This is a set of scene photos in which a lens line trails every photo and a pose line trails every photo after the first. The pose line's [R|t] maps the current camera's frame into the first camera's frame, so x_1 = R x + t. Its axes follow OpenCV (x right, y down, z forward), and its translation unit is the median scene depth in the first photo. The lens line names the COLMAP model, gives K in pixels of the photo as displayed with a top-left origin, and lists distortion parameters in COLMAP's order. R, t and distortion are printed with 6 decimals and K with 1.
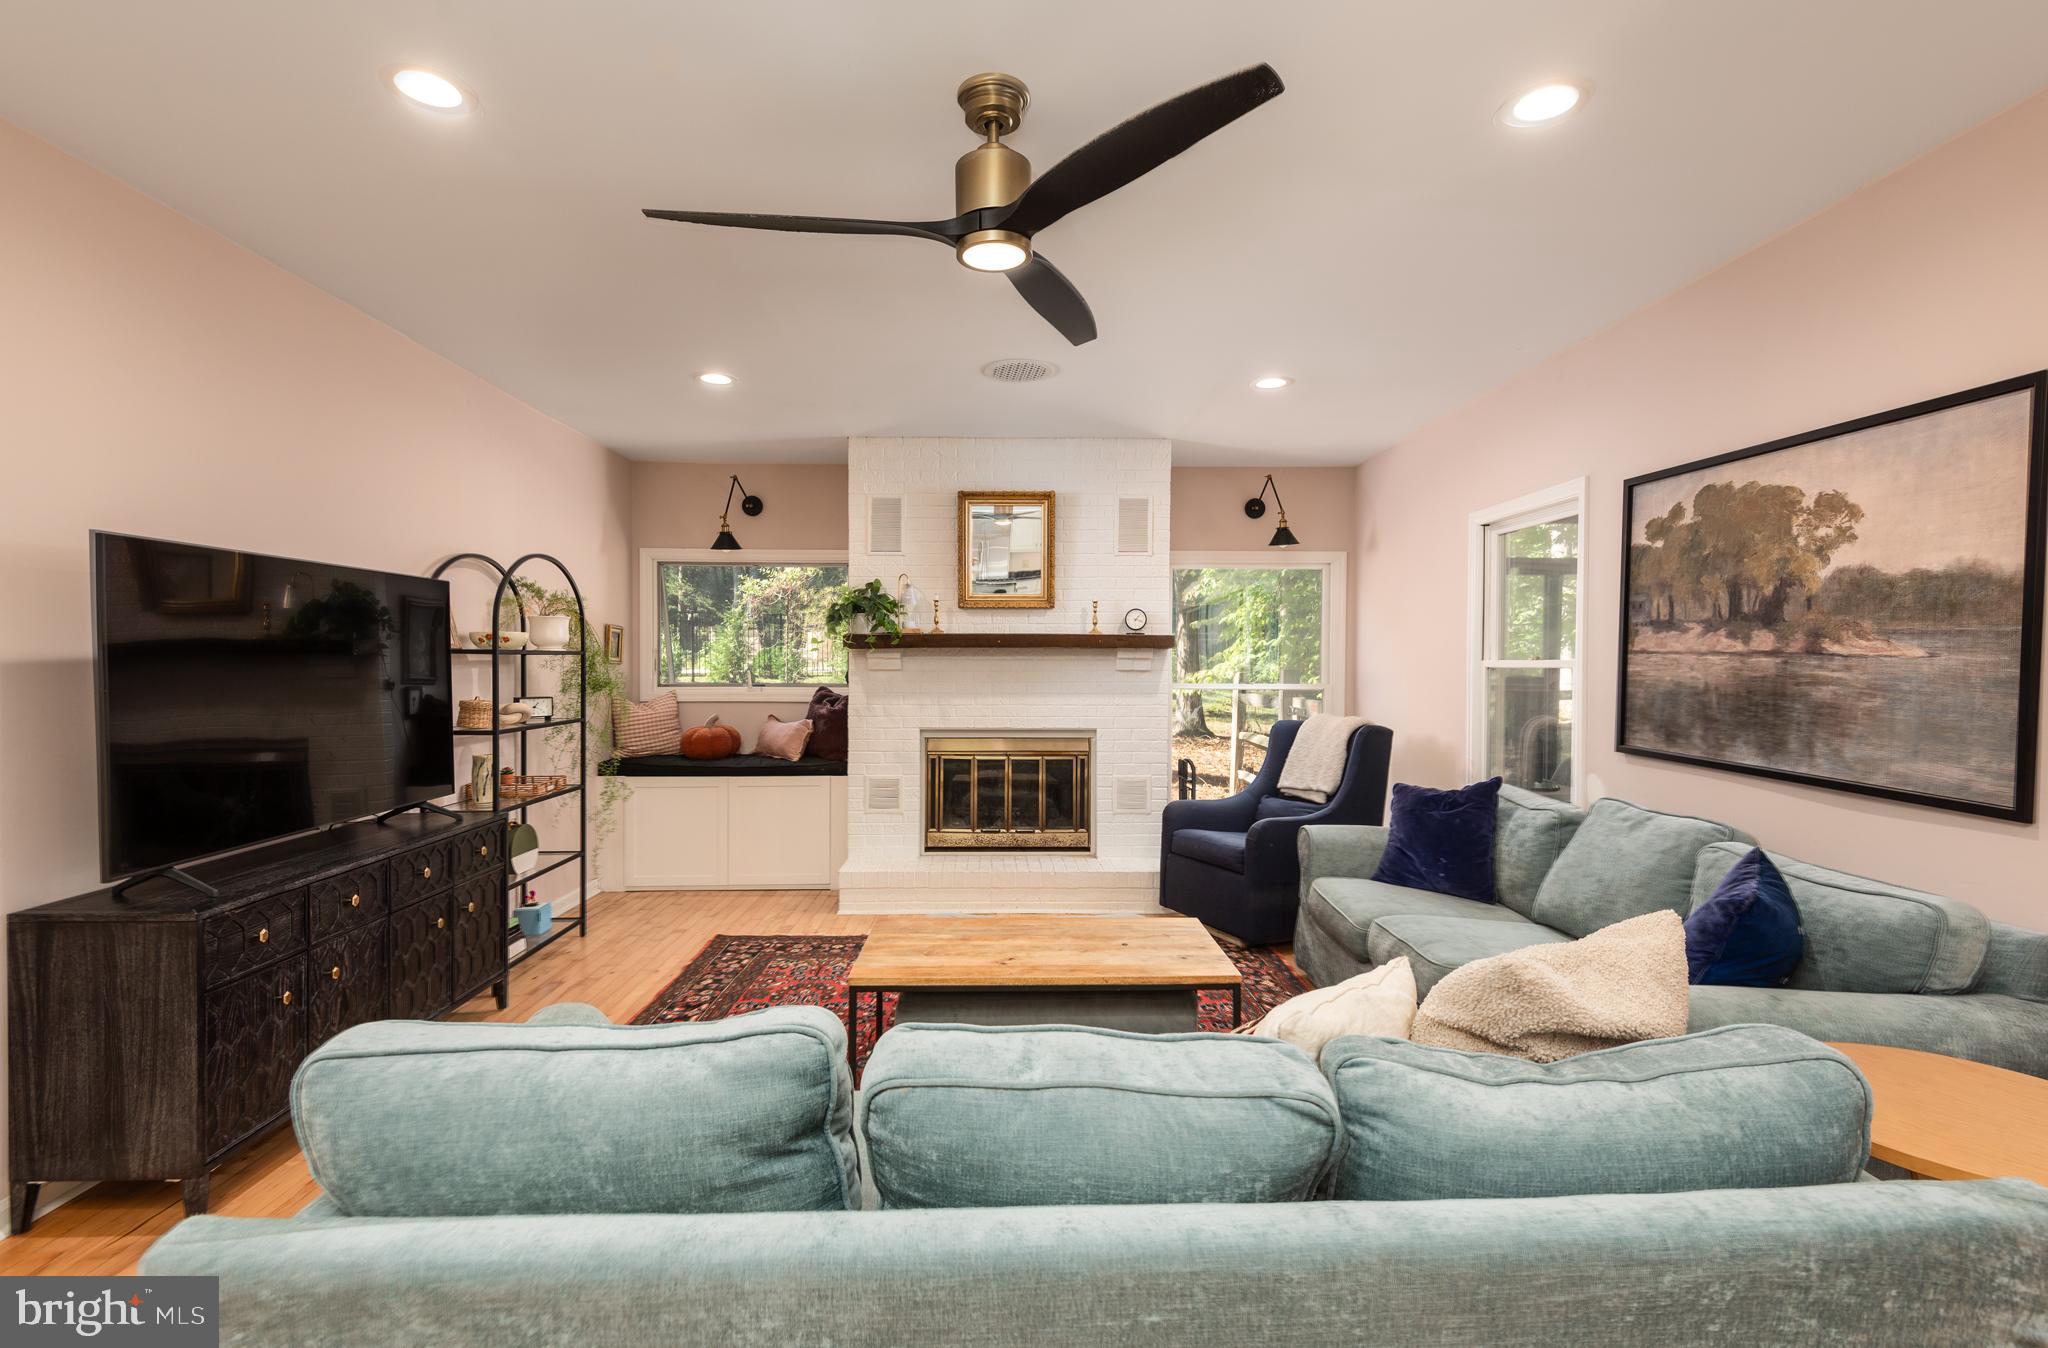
lens RADIAL K [[934.6, 0, 1026.4], [0, 934.6, 678.4], [0, 0, 1]] dist [0.019408, -0.007367]
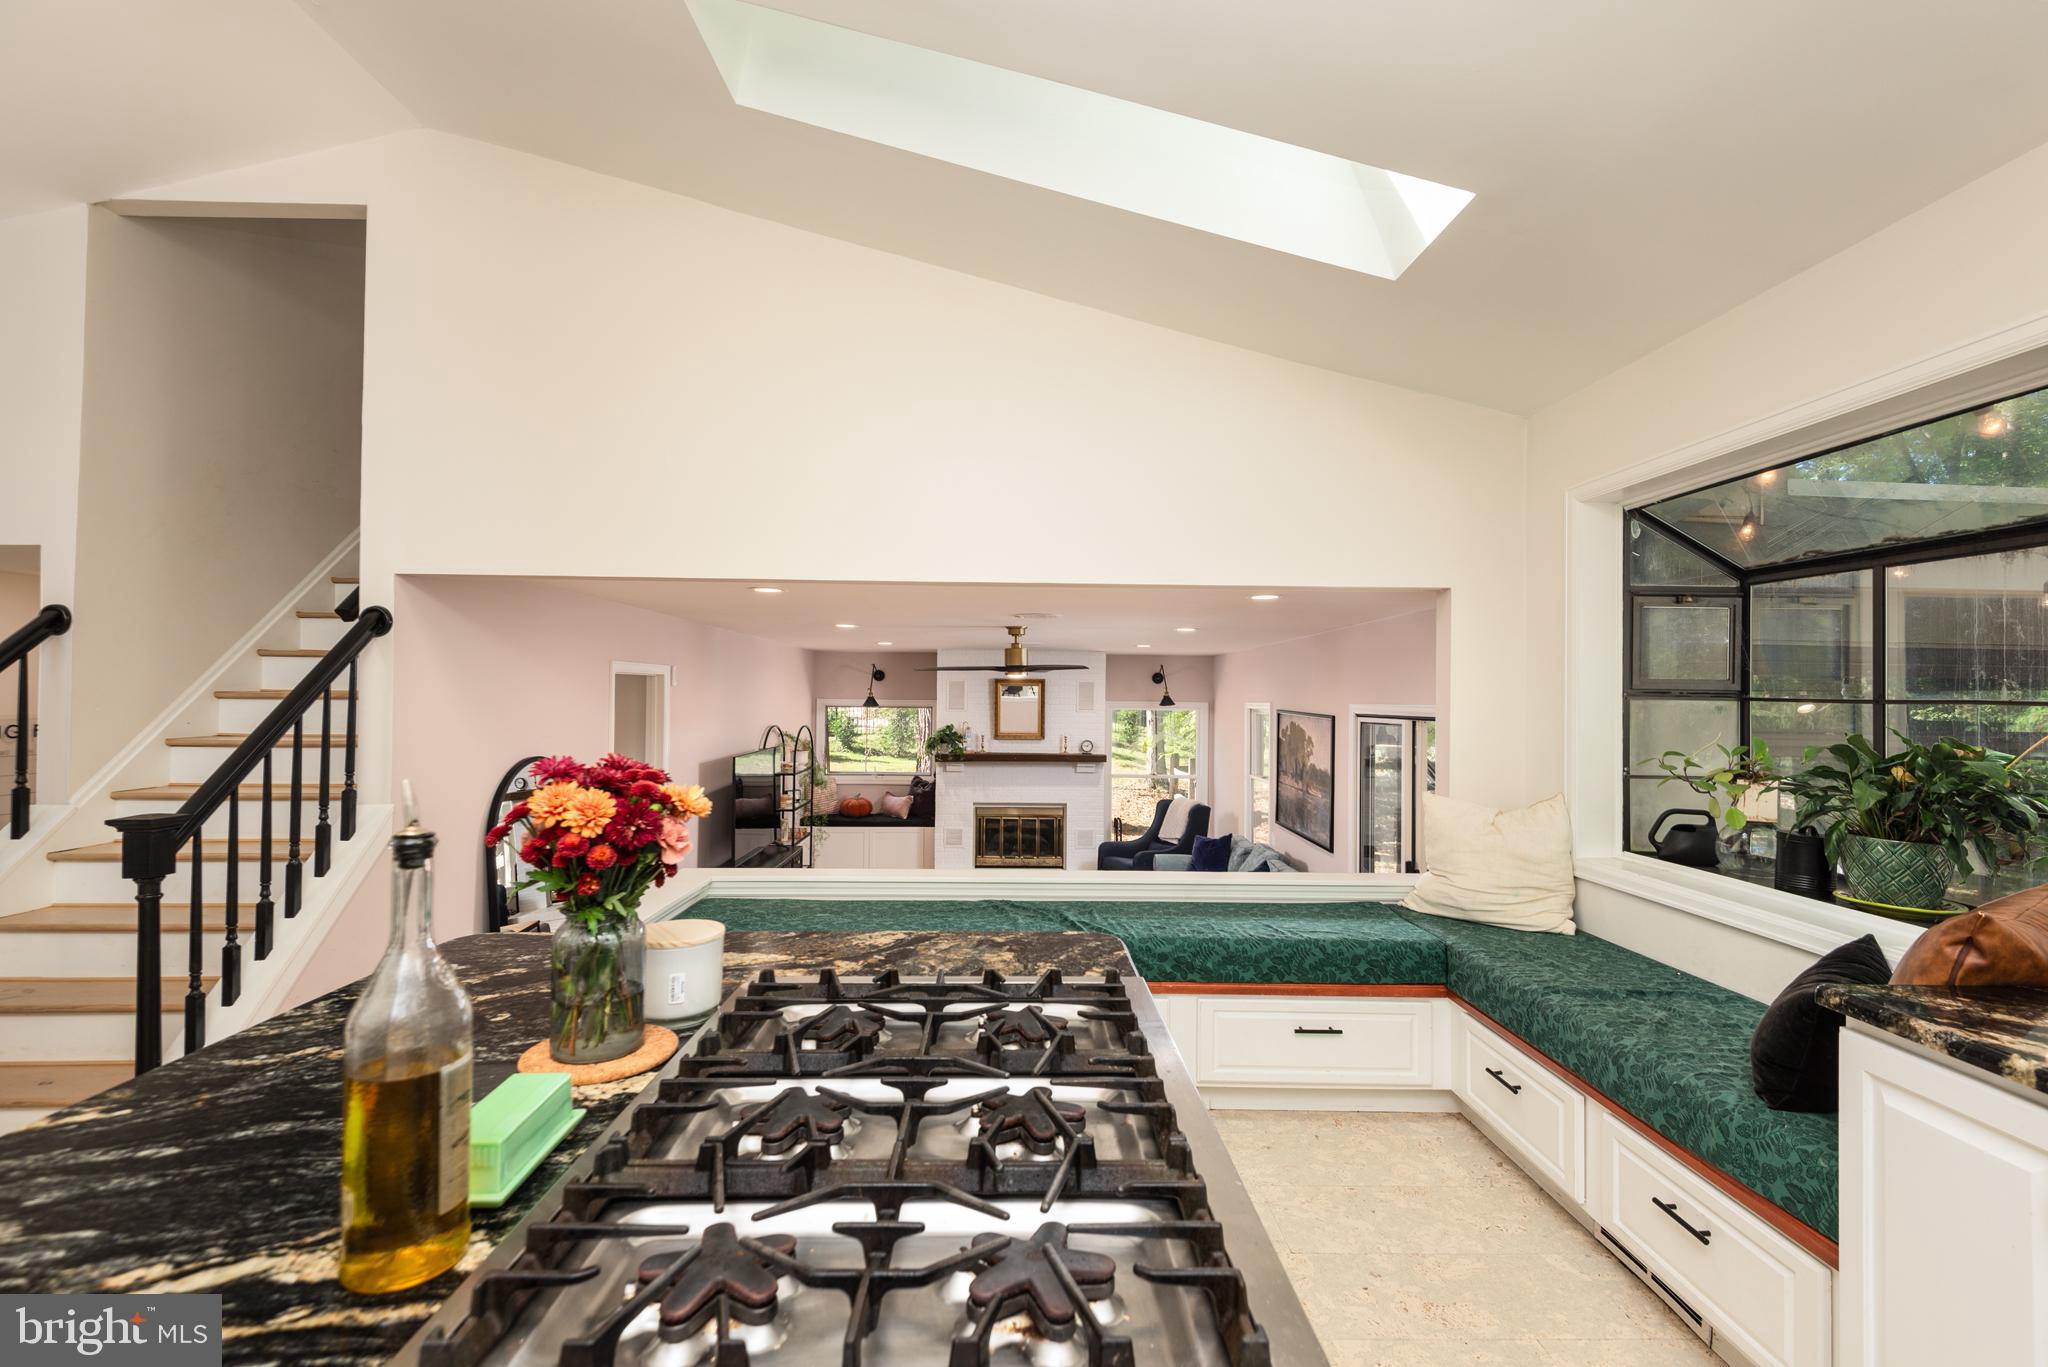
lens RADIAL K [[934.6, 0, 1023.2], [0, 934.6, 681.1], [0, 0, 1]] dist [0.019408, -0.007367]
pose [[0.999671, 0.001223, -0.025639, 0.034450], [-0.001989, 0.999552, -0.029880, -0.133630], [0.025591, 0.029921, 0.999225, -0.884183]]
